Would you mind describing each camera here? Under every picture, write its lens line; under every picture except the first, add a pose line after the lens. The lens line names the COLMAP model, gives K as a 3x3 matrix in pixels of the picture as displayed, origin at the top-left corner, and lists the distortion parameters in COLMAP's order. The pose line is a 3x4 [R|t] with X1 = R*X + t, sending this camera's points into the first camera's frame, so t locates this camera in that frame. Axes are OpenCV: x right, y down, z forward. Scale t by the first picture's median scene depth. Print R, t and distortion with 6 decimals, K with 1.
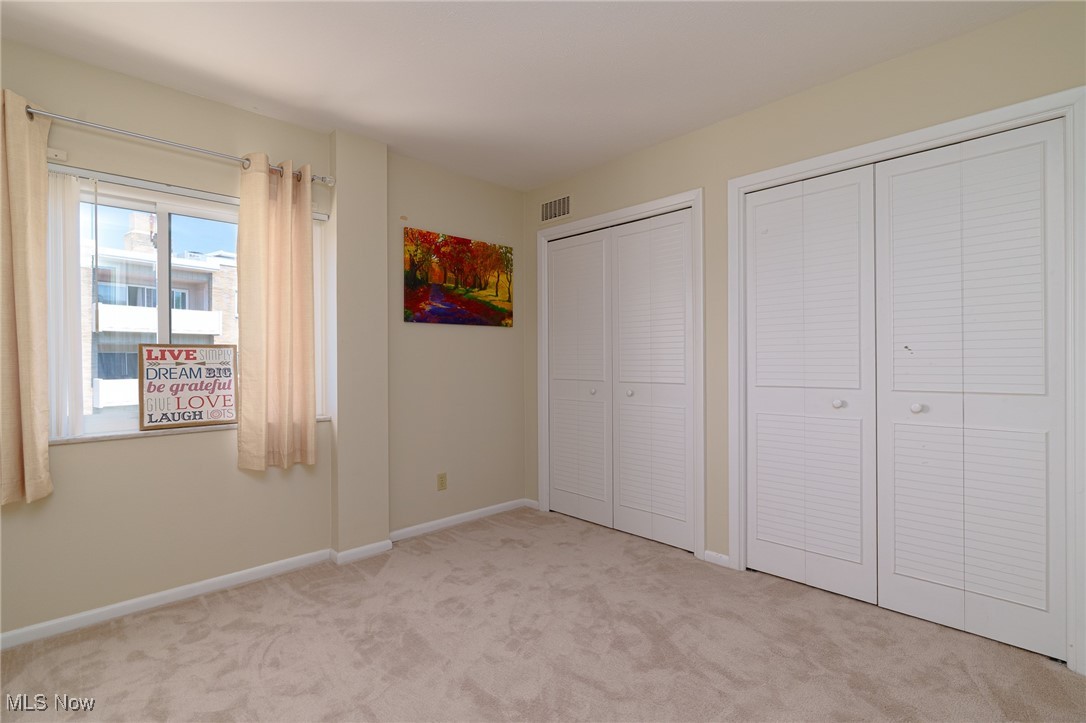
lens RADIAL K [[489.6, 0, 527.2], [0, 489.6, 360.7], [0, 0, 1]] dist [-0.002017, 0.000468]
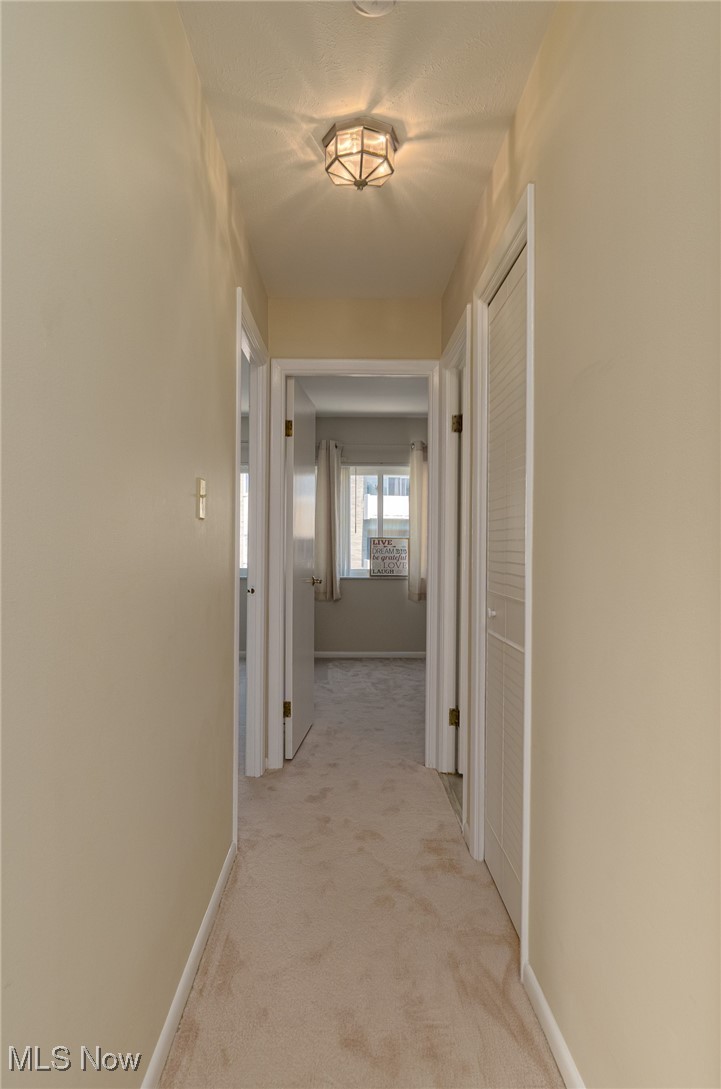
lens RADIAL K [[649.7, 0, 360.5], [0, 649.7, 544.5], [0, 0, 1]] dist [-0.001012, 0.000241]
pose [[0.741323, 0.008238, -0.671098, 0.731089], [-0.010822, 0.999941, 0.000320, -0.001543], [0.671062, 0.007025, 0.741368, -0.768552]]
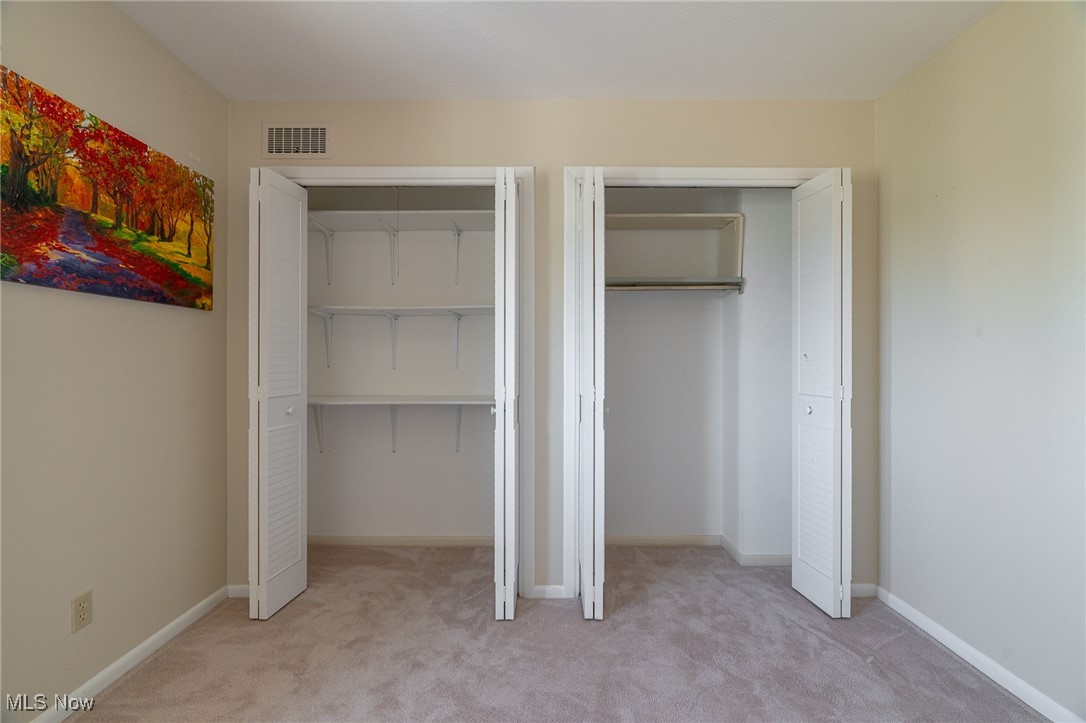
lens RADIAL K [[489.6, 0, 527.2], [0, 489.6, 360.7], [0, 0, 1]] dist [-0.002017, 0.000468]
pose [[0.694683, 0.005989, 0.719291, -0.217442], [-0.000434, 0.999969, -0.007907, -0.002817], [-0.719316, 0.005180, 0.694664, 0.329183]]
